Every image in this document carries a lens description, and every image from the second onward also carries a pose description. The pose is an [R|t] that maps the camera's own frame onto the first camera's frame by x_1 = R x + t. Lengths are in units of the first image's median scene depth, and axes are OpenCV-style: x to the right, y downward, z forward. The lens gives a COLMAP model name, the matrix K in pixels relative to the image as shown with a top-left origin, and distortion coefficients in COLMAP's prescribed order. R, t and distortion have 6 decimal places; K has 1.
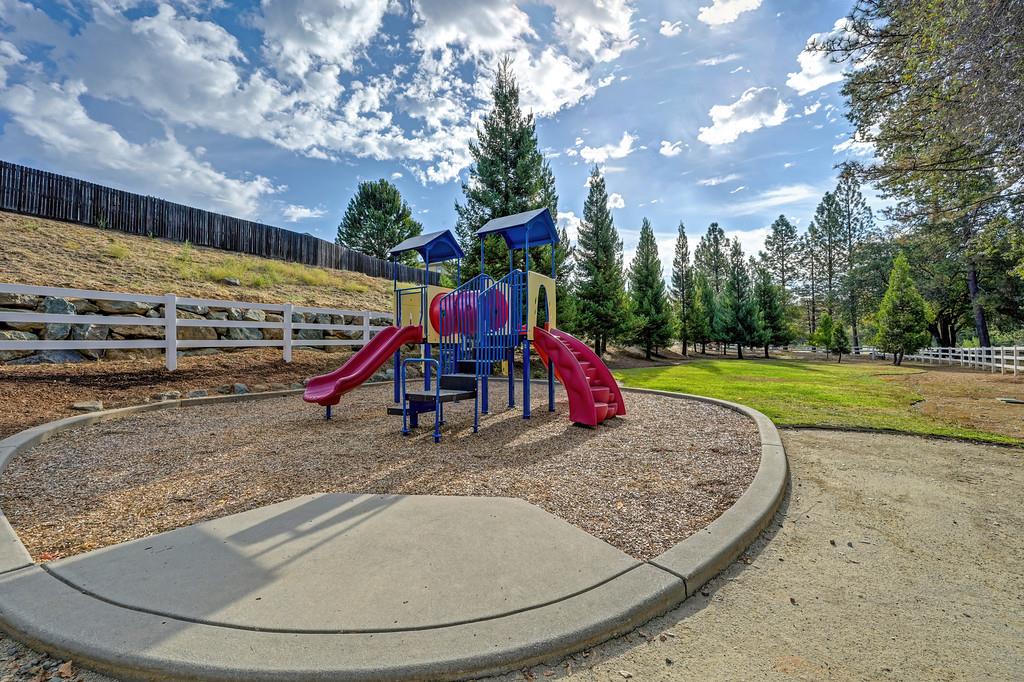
lens RADIAL K [[408.2, 0, 512.0], [0, 408.2, 336.7], [0, 0, 1]] dist [0.000461, 0.000138]
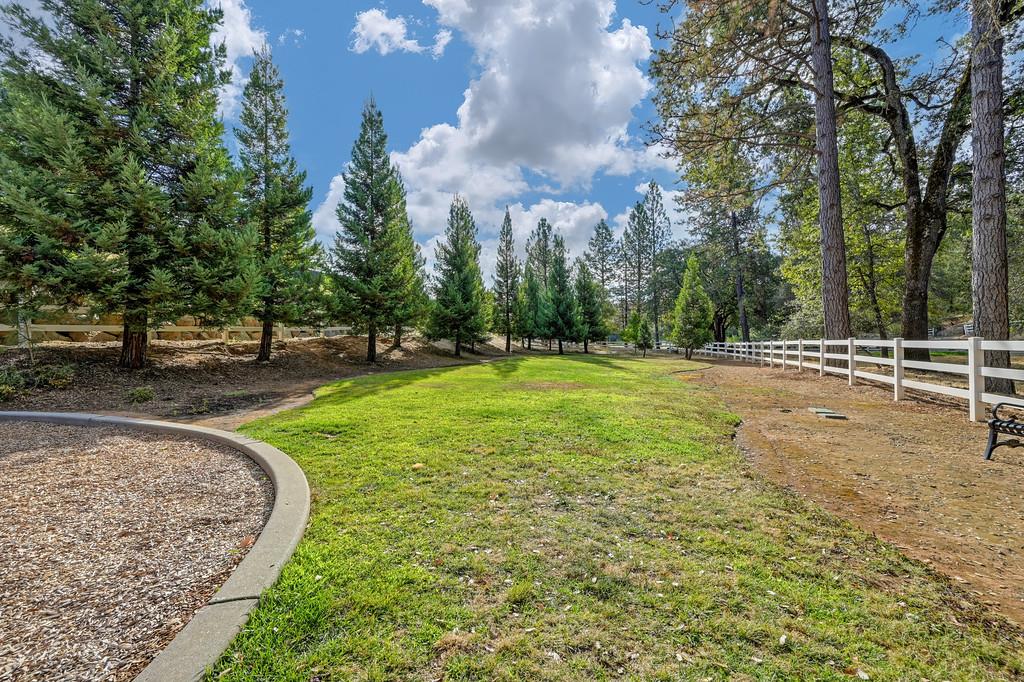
lens RADIAL K [[408.2, 0, 512.0], [0, 408.2, 336.7], [0, 0, 1]] dist [0.000461, 0.000138]
pose [[0.936640, 0.005586, 0.350249, 0.104099], [-0.009396, 0.999914, 0.009178, 0.004229], [-0.350167, -0.011888, 0.936612, 0.123059]]
